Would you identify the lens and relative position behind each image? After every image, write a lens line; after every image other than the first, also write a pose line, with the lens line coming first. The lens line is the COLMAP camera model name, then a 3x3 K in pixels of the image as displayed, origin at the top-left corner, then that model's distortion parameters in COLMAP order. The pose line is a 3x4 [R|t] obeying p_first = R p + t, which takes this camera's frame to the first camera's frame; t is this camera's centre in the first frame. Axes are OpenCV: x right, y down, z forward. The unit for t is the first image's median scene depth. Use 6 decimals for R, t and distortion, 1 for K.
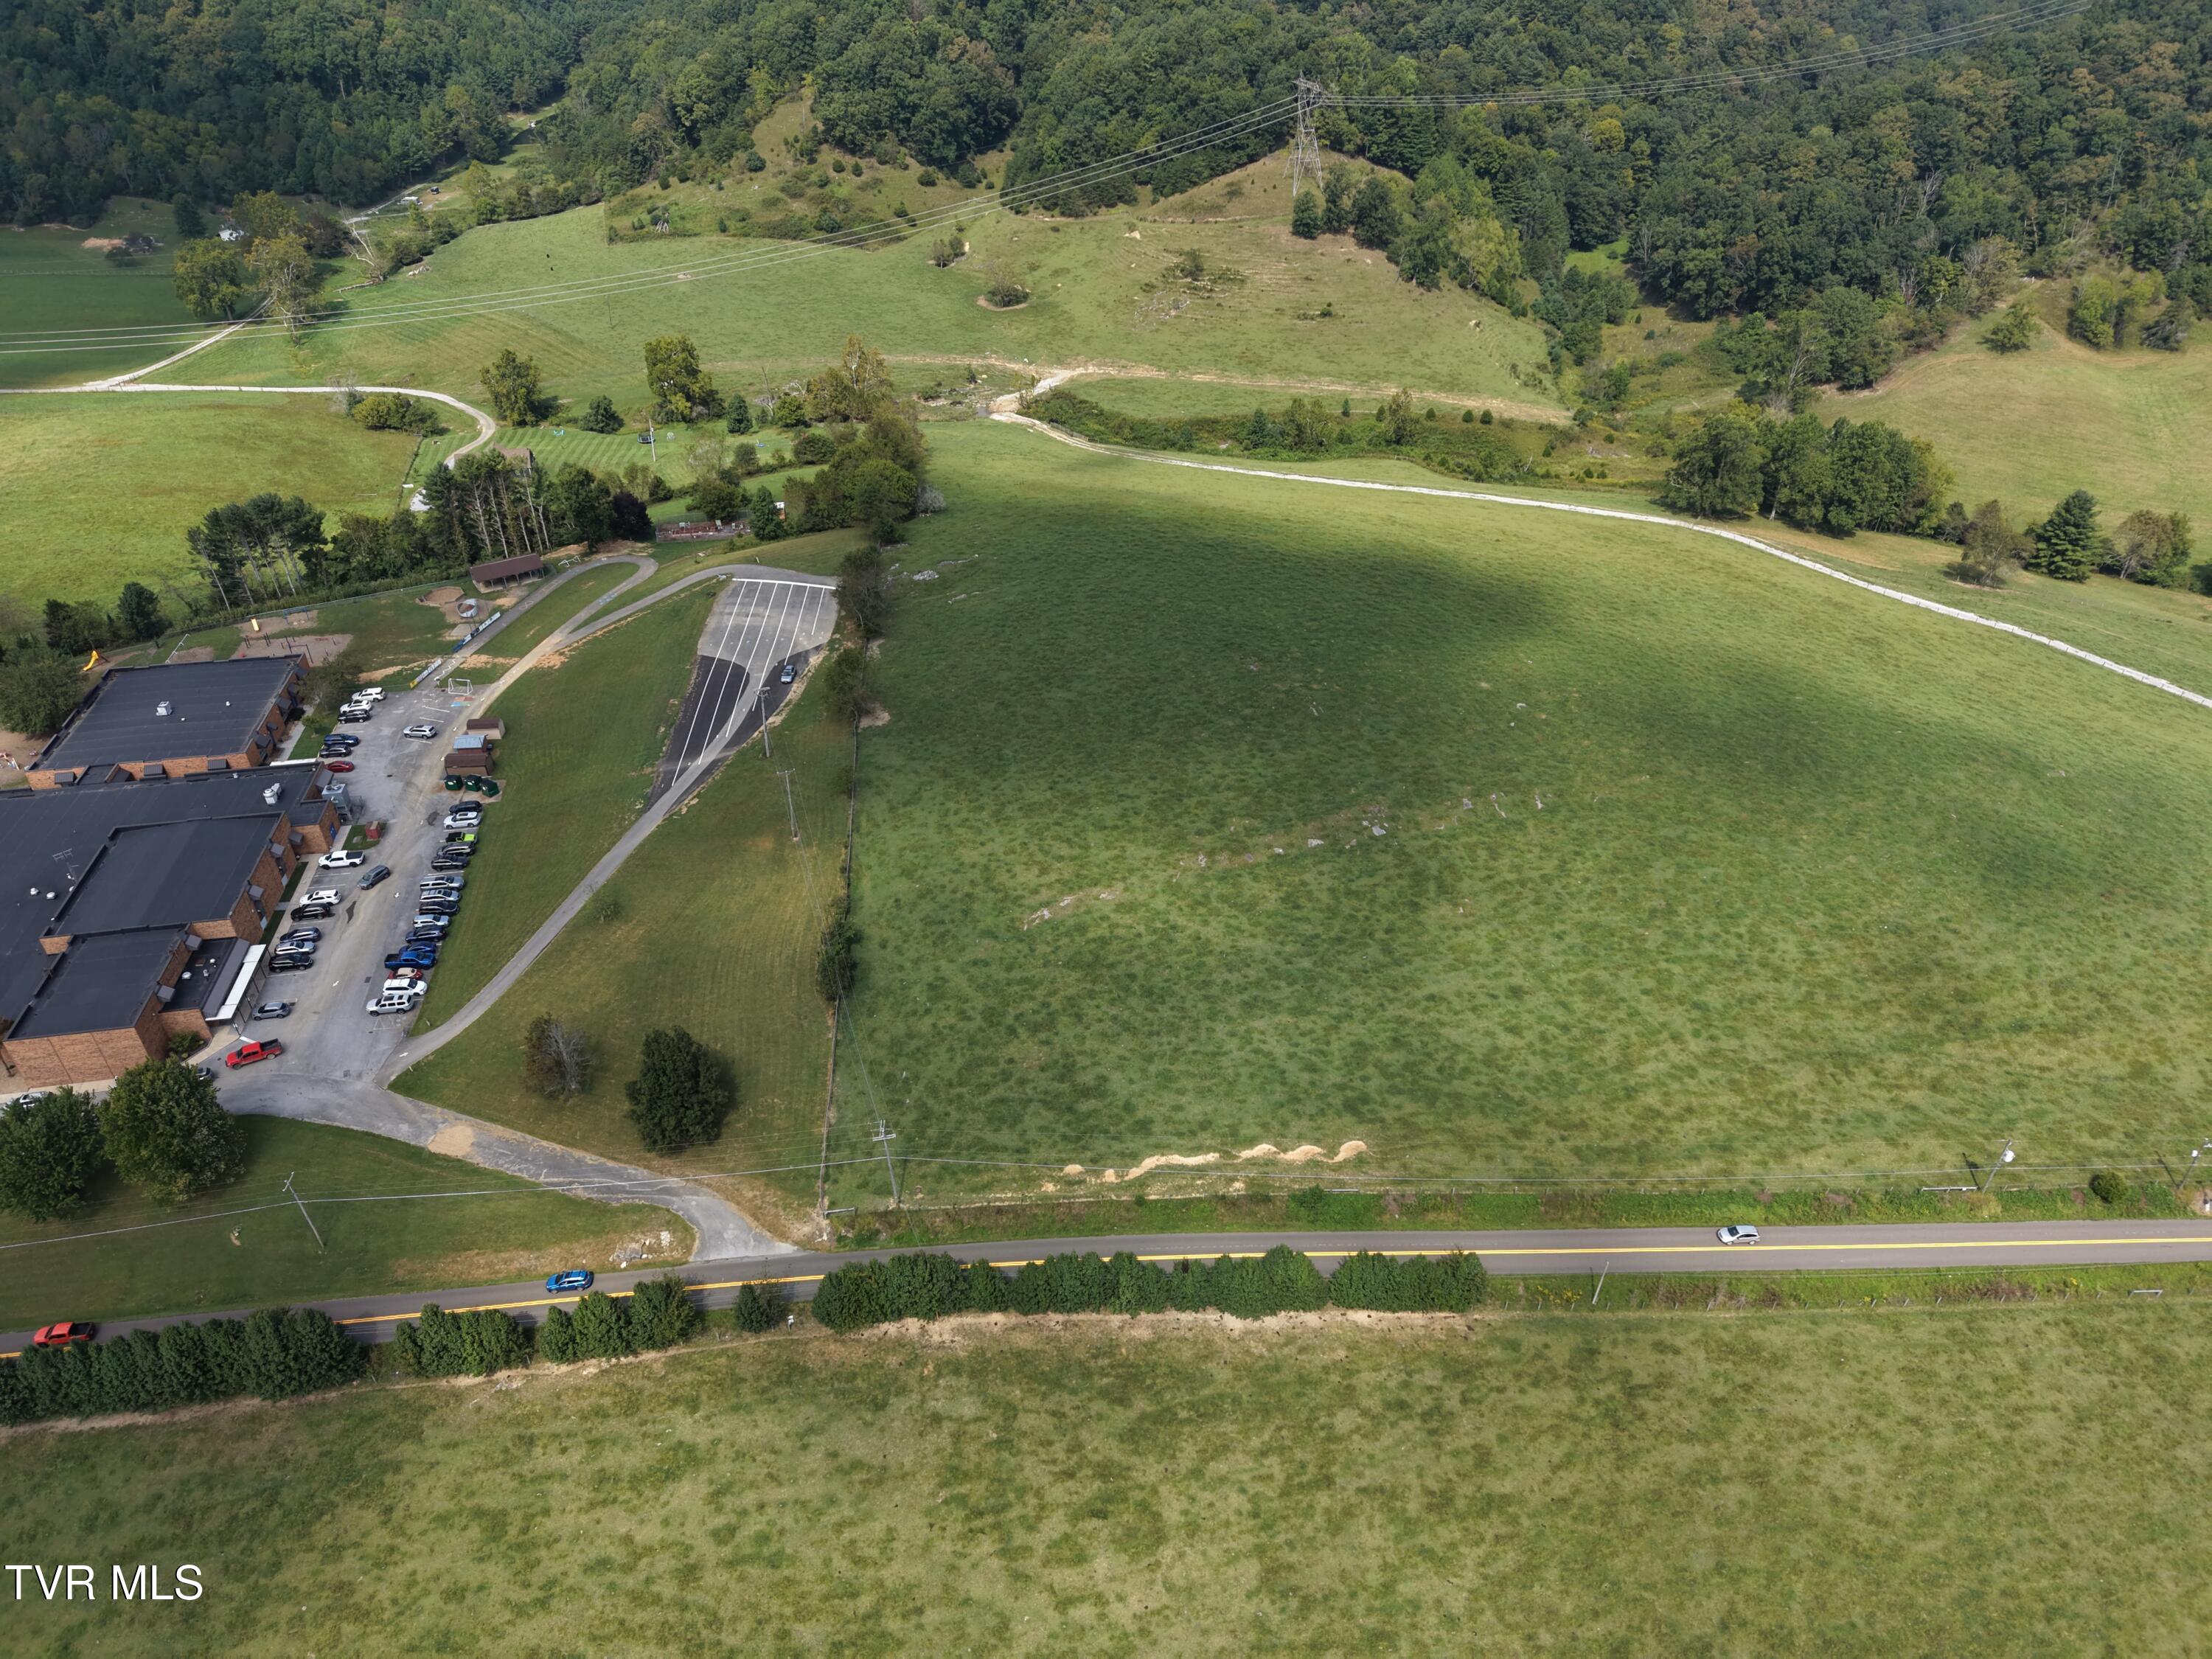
lens RADIAL K [[1477.2, 0, 1105.1], [0, 1477.2, 833.3], [0, 0, 1]] dist [0.021581, -0.018721]
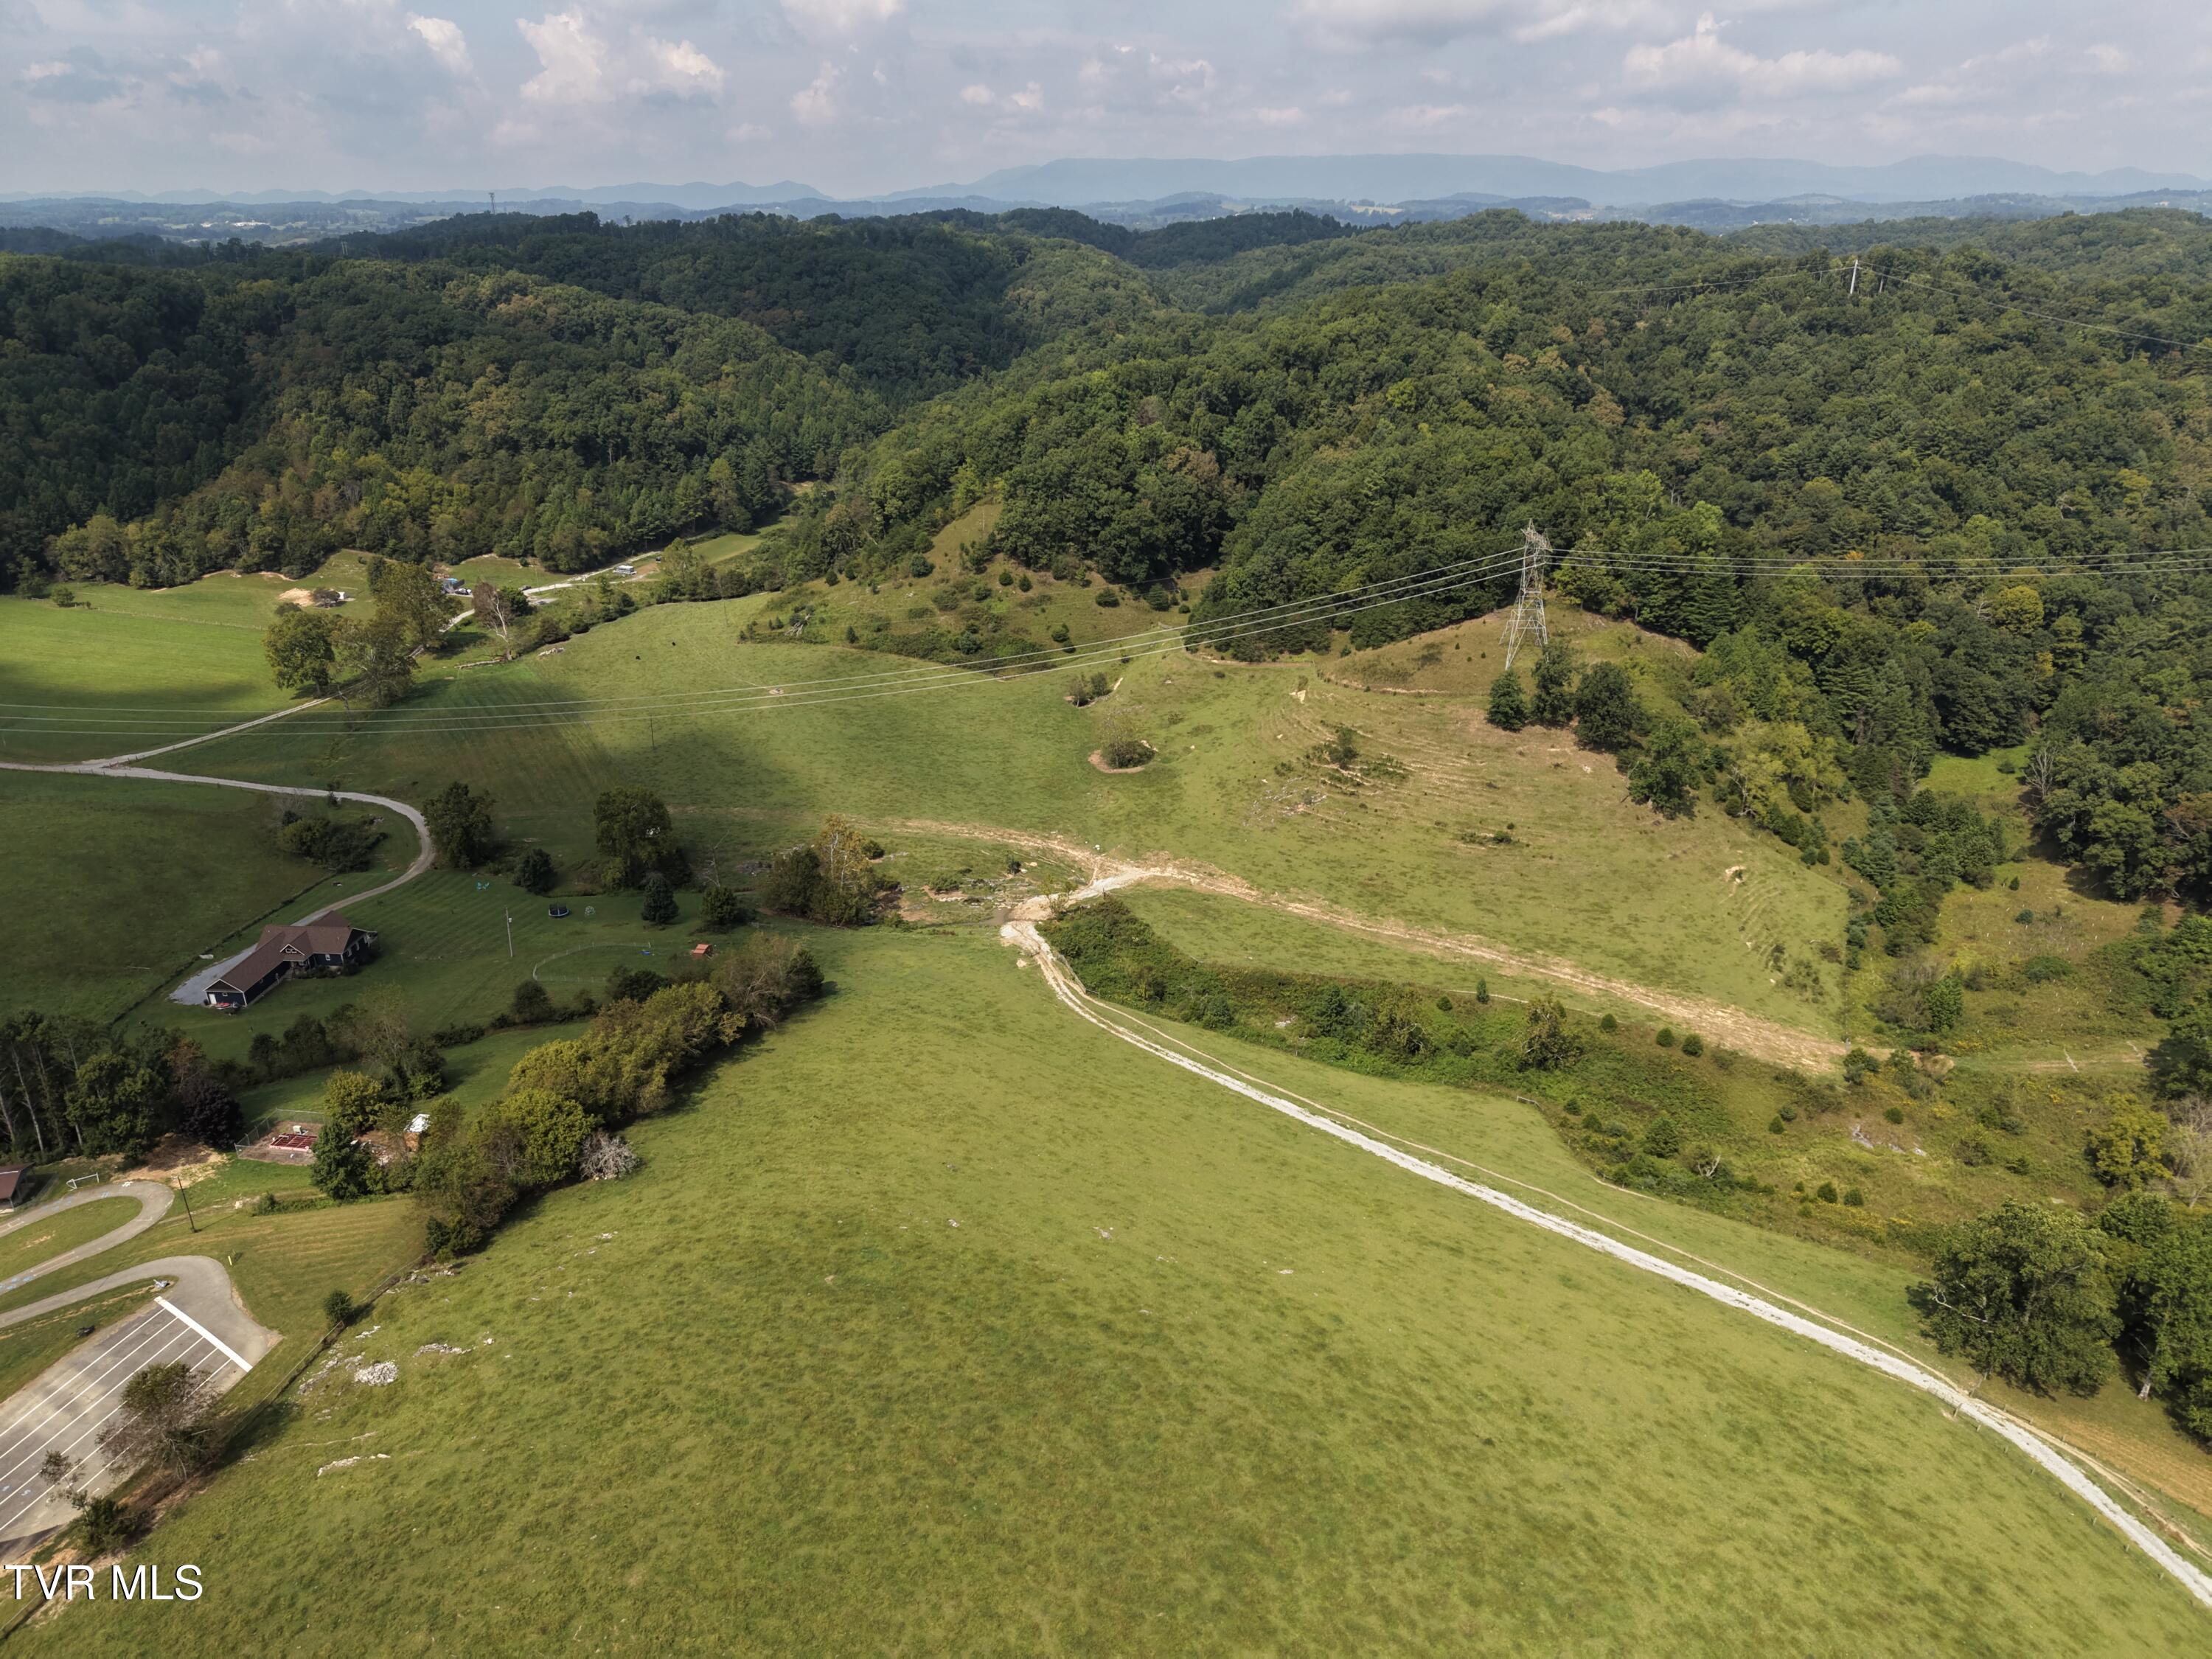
lens RADIAL K [[1472.7, 0, 1106.0], [0, 1472.7, 829.5], [0, 0, 1]] dist [0.048453, -0.054914]
pose [[0.950785, 0.124321, -0.283816, 0.167746], [-0.180173, 0.967027, -0.179989, -0.188444], [0.252082, 0.222267, 0.941835, 0.267545]]
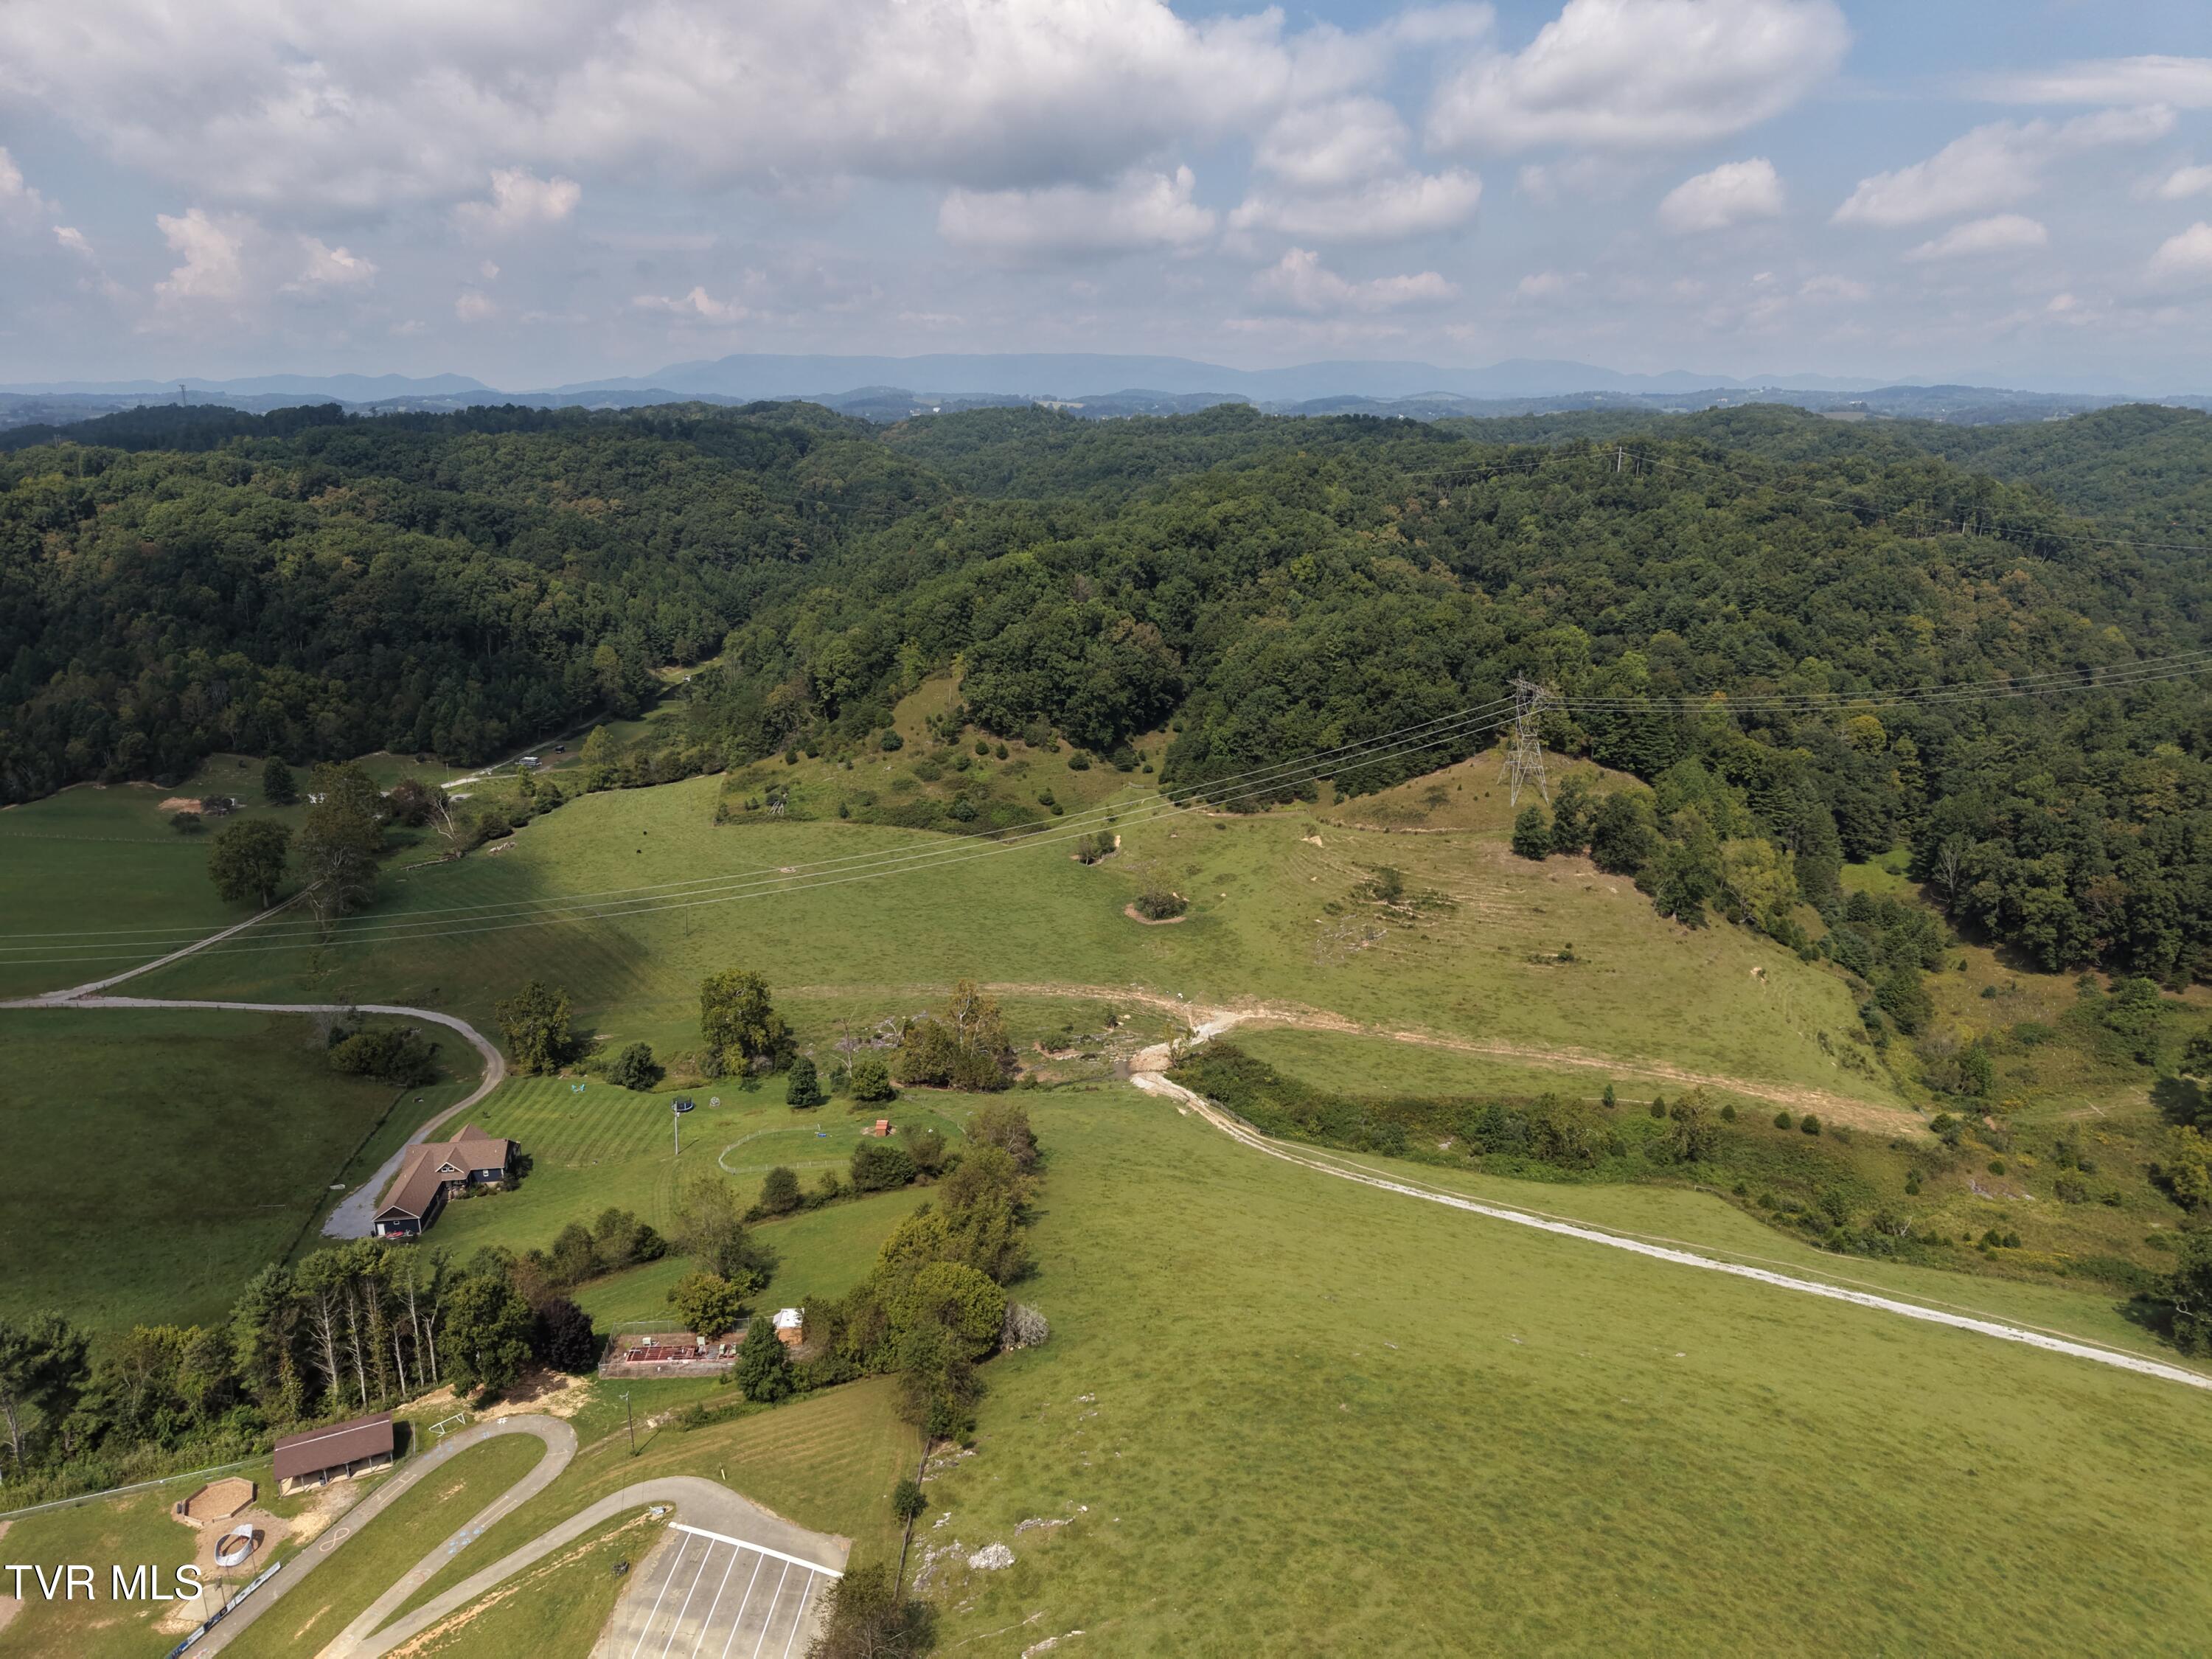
lens RADIAL K [[1472.7, 0, 1106.0], [0, 1472.7, 829.5], [0, 0, 1]] dist [0.048453, -0.054914]
pose [[0.994545, 0.035036, -0.098253, -0.018495], [-0.064496, 0.946824, -0.315220, -0.150106], [0.081984, 0.319838, 0.943919, 0.214208]]
